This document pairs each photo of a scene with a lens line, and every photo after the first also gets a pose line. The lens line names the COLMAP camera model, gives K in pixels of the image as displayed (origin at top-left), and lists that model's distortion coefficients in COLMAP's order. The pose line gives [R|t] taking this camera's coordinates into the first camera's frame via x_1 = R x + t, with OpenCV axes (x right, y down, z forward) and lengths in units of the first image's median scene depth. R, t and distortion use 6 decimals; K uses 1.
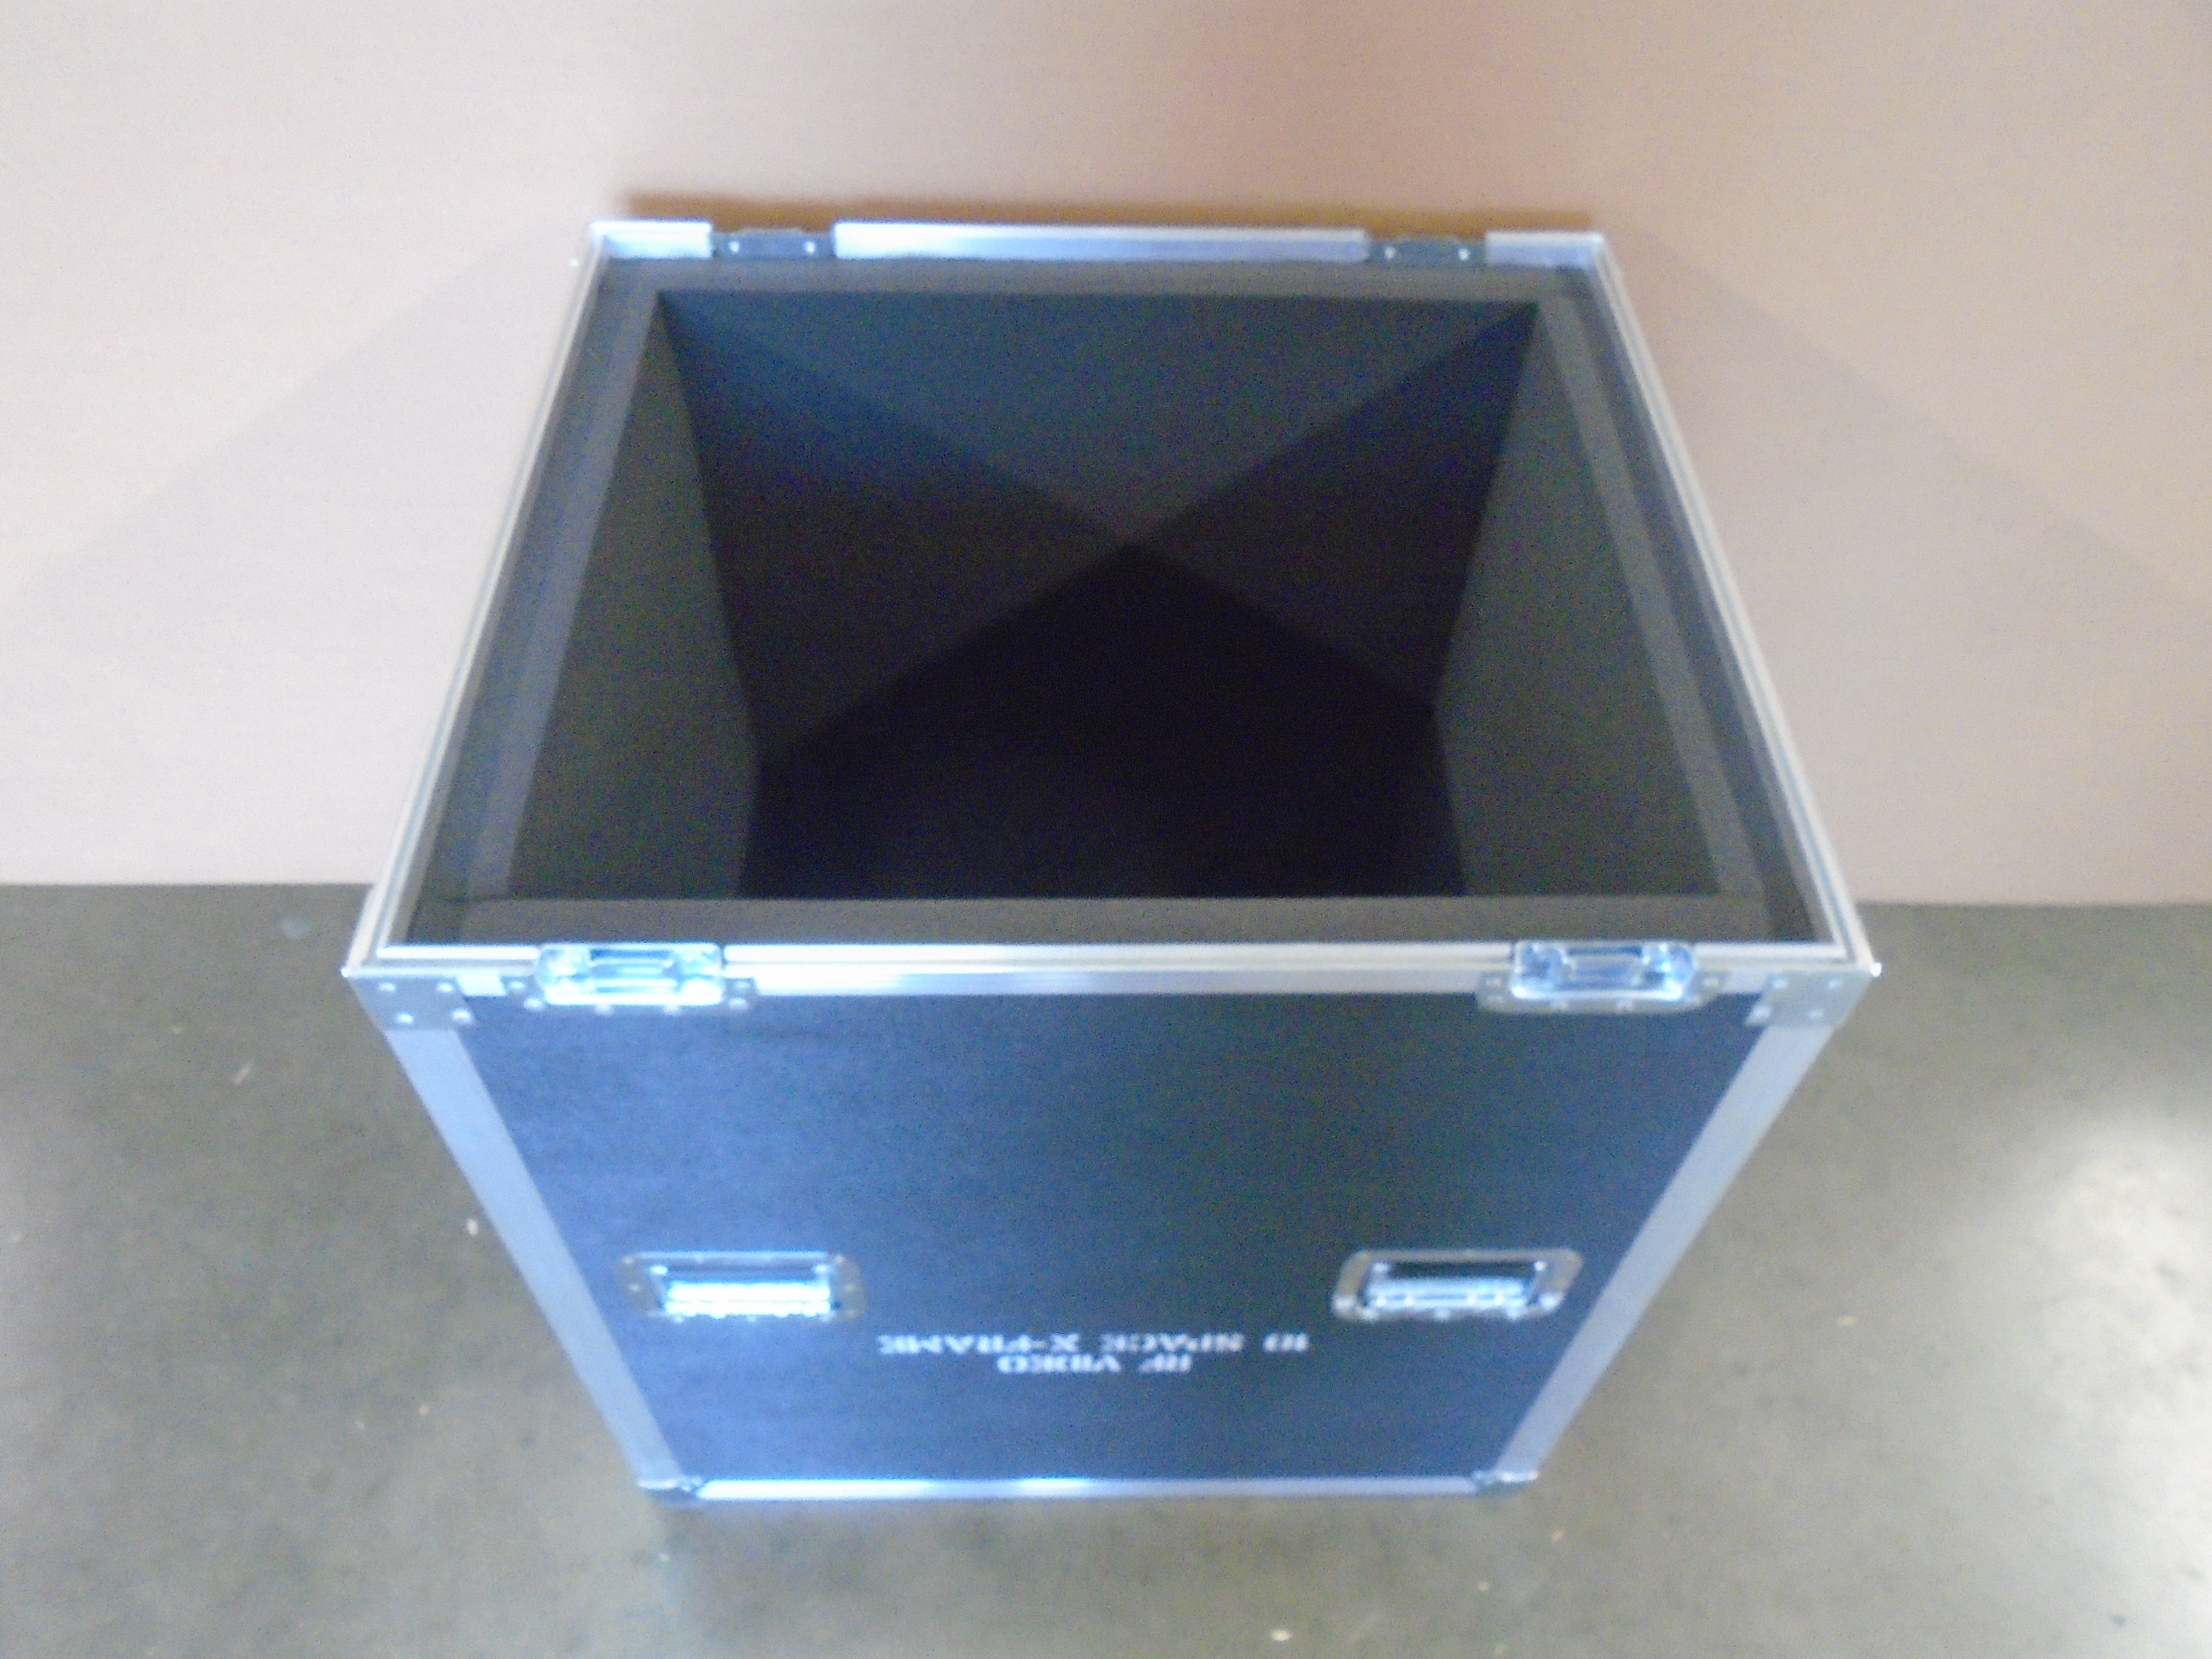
lens RADIAL K [[1685.6, 0, 1108.9], [0, 1685.6, 850.7], [0, 0, 1]] dist [-0.016873, 0.006857]
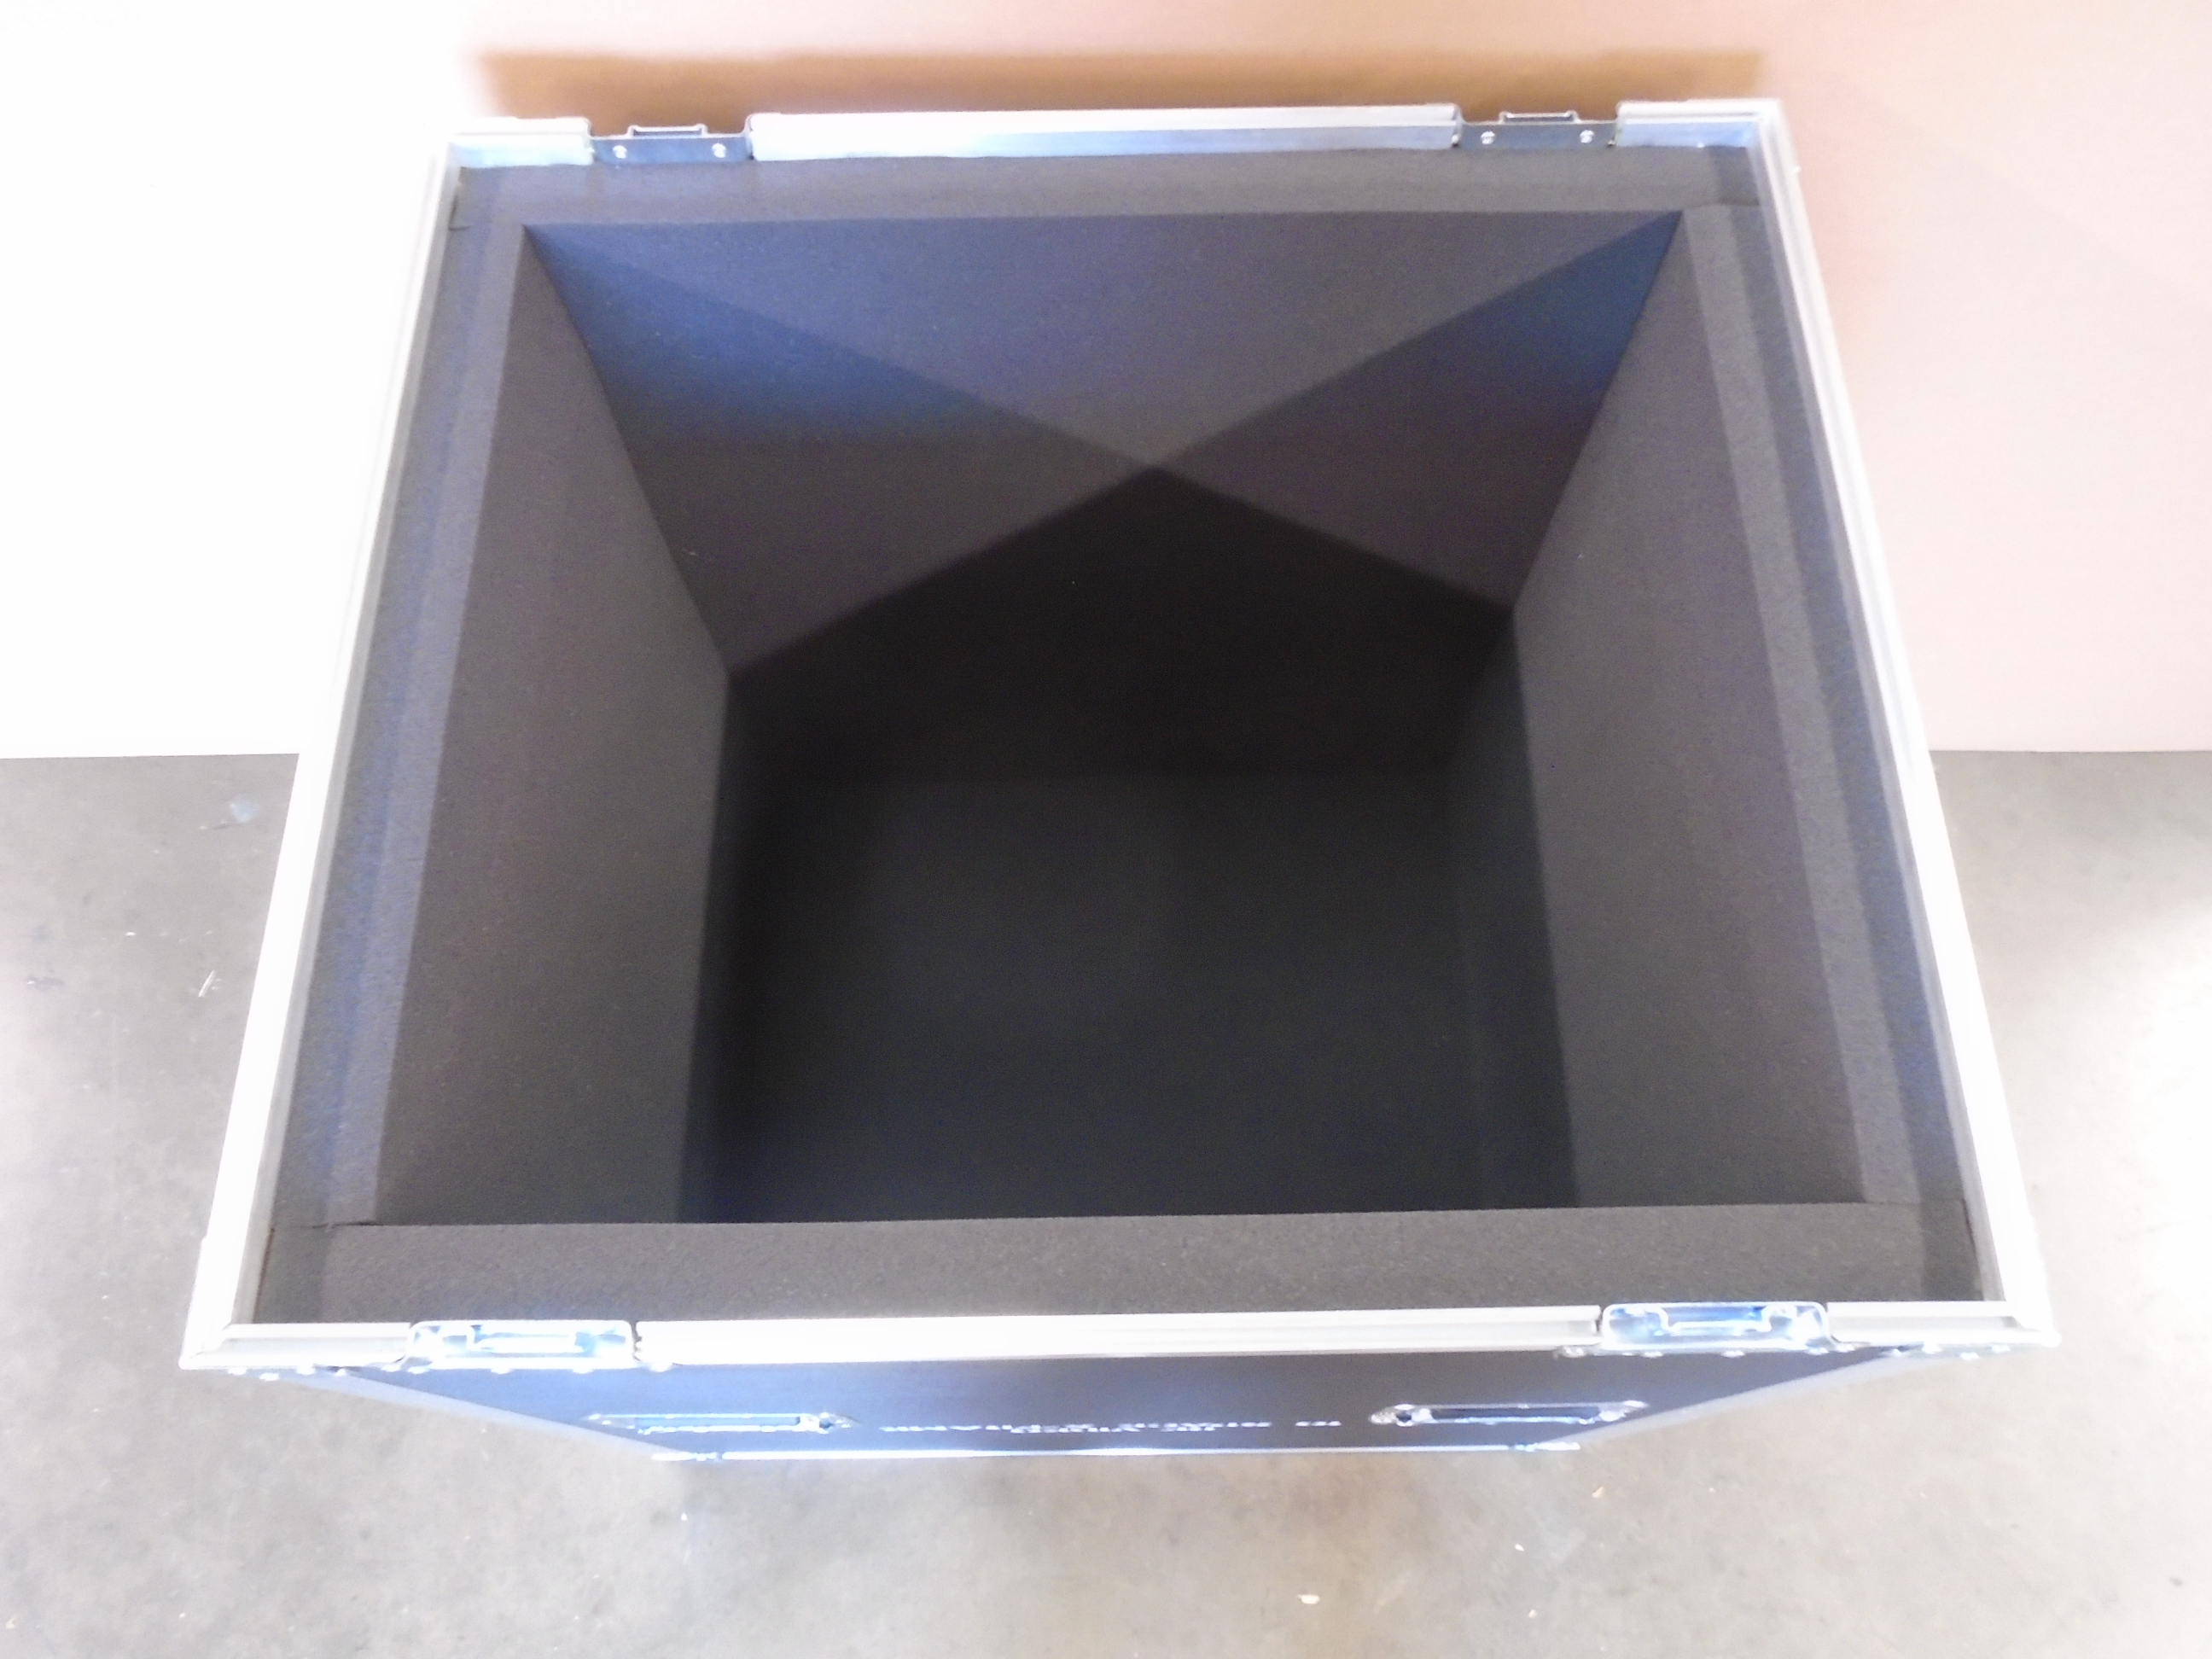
lens RADIAL K [[1685.6, 0, 1109.5], [0, 1685.6, 819.2], [0, 0, 1]] dist [-0.016873, 0.006857]
pose [[0.999479, -0.005372, -0.031814, 0.020788], [0.013817, 0.962307, 0.271615, -0.268577], [0.029155, -0.271913, 0.961880, 0.190770]]
